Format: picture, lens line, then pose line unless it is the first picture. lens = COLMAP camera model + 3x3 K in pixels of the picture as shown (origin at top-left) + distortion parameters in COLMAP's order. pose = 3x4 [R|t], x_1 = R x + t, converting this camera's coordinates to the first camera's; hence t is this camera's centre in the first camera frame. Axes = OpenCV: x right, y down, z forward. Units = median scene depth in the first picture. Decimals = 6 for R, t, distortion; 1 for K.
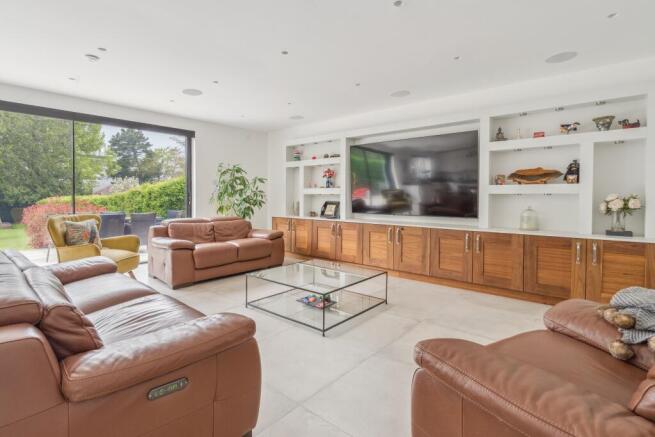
lens RADIAL K [[308.4, 0, 330.8], [0, 308.4, 198.1], [0, 0, 1]] dist [-0.003058, 0.000095]
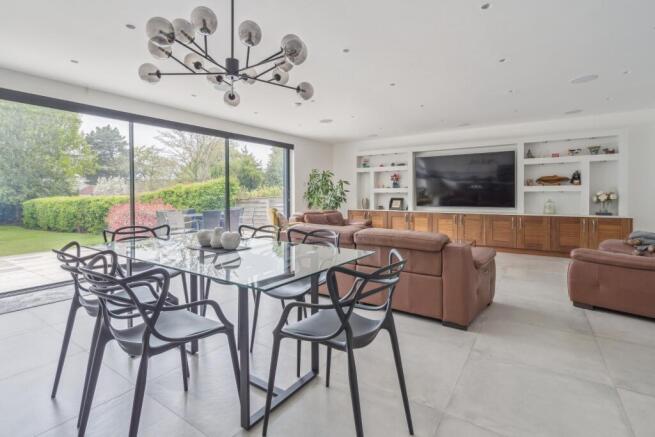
lens RADIAL K [[308.4, 0, 323.0], [0, 308.4, 196.0], [0, 0, 1]] dist [-0.003058, 0.000095]
pose [[0.991872, -0.009499, 0.126884, -0.638554], [0.009437, 0.999955, 0.001088, -0.002600], [-0.126889, 0.000118, 0.991917, -0.390707]]
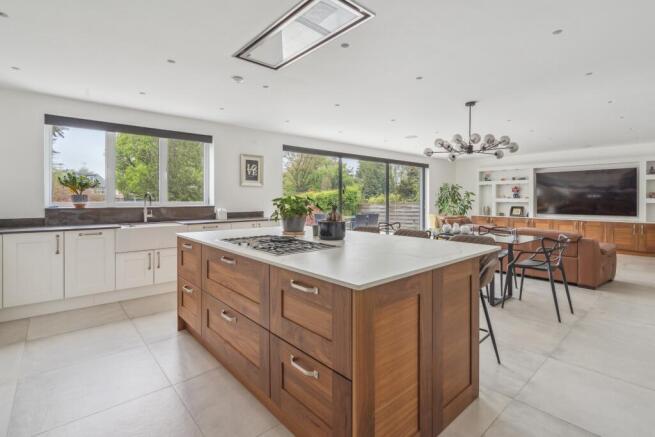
lens RADIAL K [[308.4, 0, 320.9], [0, 308.4, 199.9], [0, 0, 1]] dist [-0.003058, 0.000095]
pose [[0.991770, -0.002782, -0.128006, -1.058832], [0.002702, 0.999996, -0.000798, -0.033069], [0.128008, 0.000445, 0.991773, -0.957623]]
